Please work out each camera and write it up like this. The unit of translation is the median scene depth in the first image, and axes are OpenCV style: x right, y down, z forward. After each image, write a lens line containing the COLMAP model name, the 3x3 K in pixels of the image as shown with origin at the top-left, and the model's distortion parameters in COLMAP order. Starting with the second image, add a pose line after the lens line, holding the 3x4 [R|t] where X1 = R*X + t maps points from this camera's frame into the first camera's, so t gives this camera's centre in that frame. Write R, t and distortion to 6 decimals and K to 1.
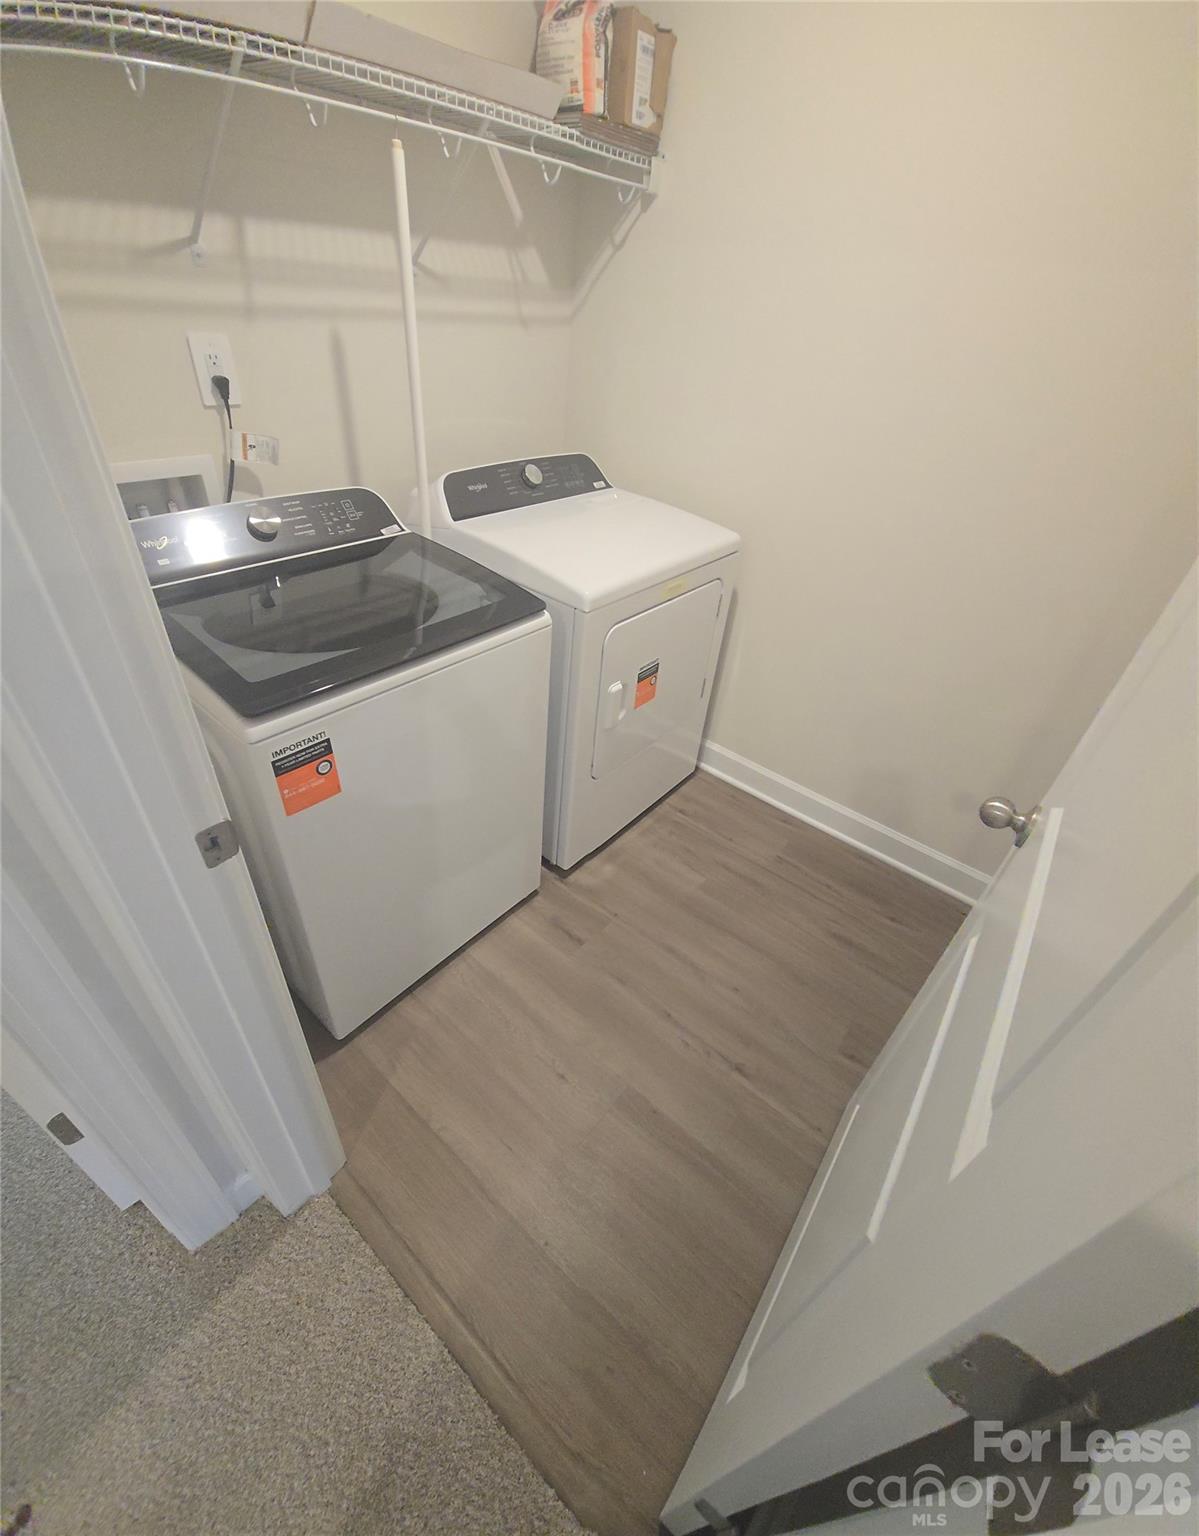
lens RADIAL K [[632.6, 0, 598.3], [0, 632.6, 774.3], [0, 0, 1]] dist [0.001619, 0.000122]
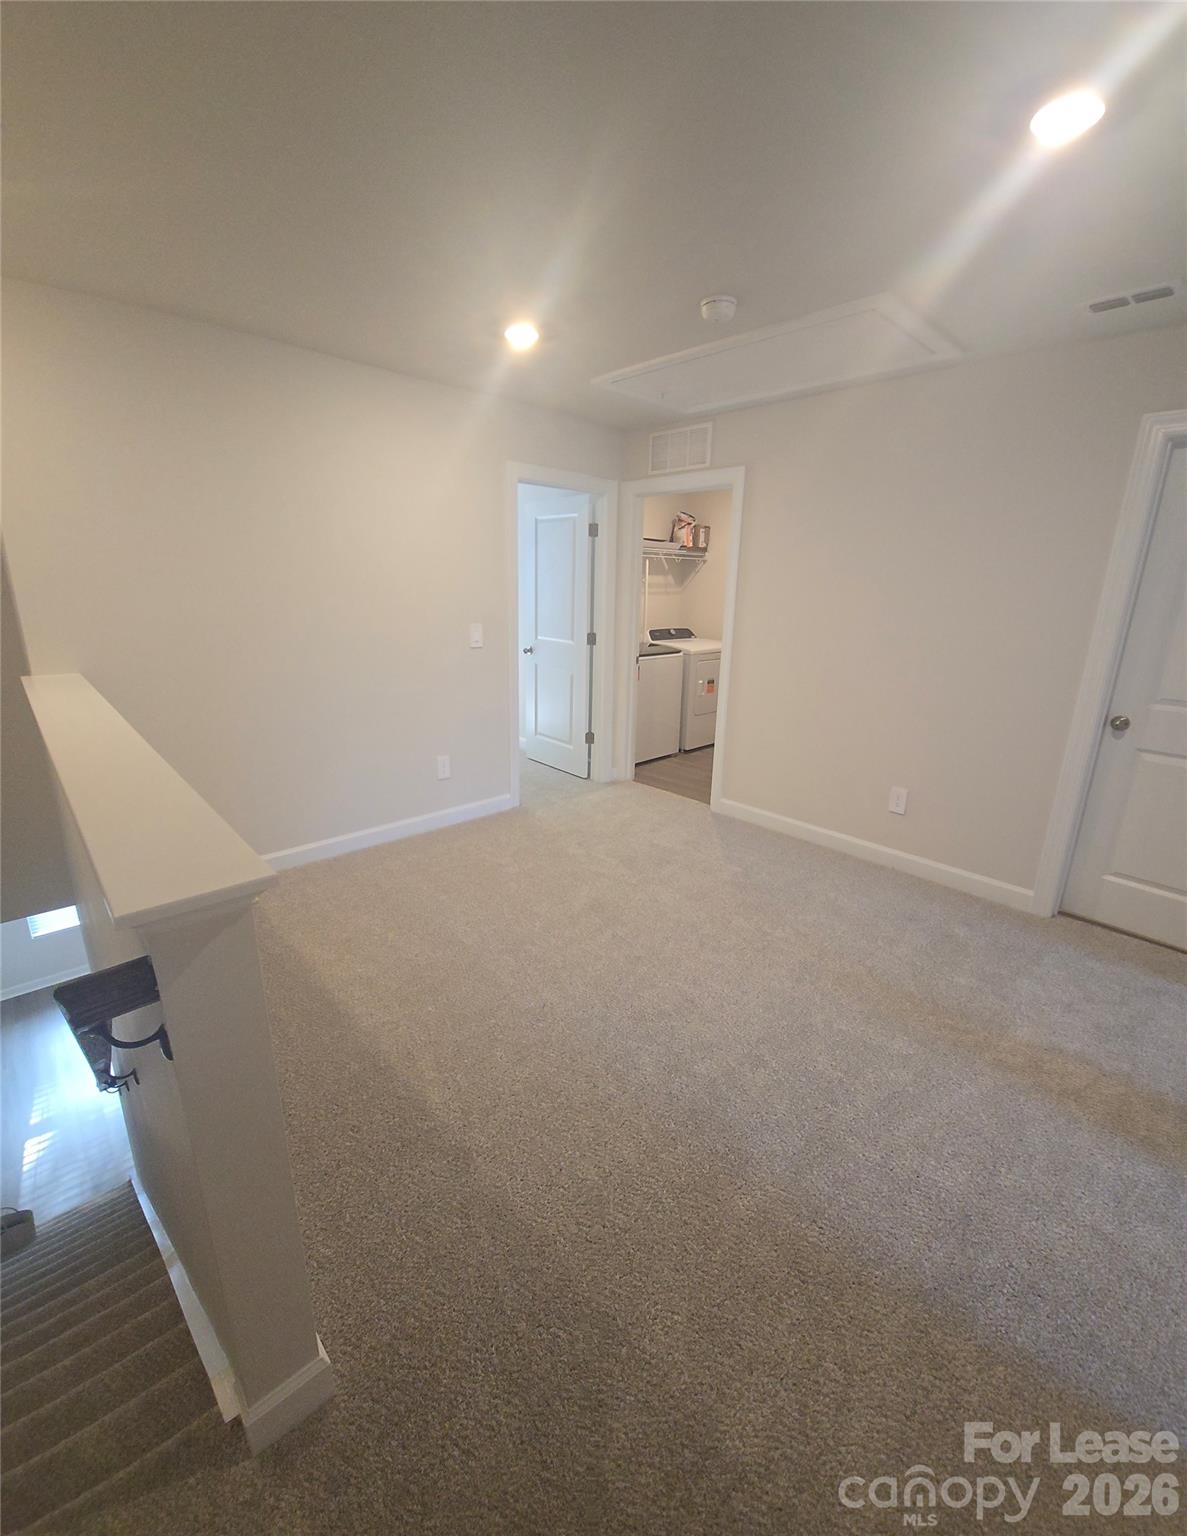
lens RADIAL K [[630.4, 0, 590.5], [0, 630.4, 766.7], [0, 0, 1]] dist [-0.001027, -0.000224]
pose [[0.989119, -0.027316, -0.144562, -0.080407], [-0.027037, 0.932126, -0.361123, 1.521610], [0.144614, 0.361102, 0.921245, -2.020431]]
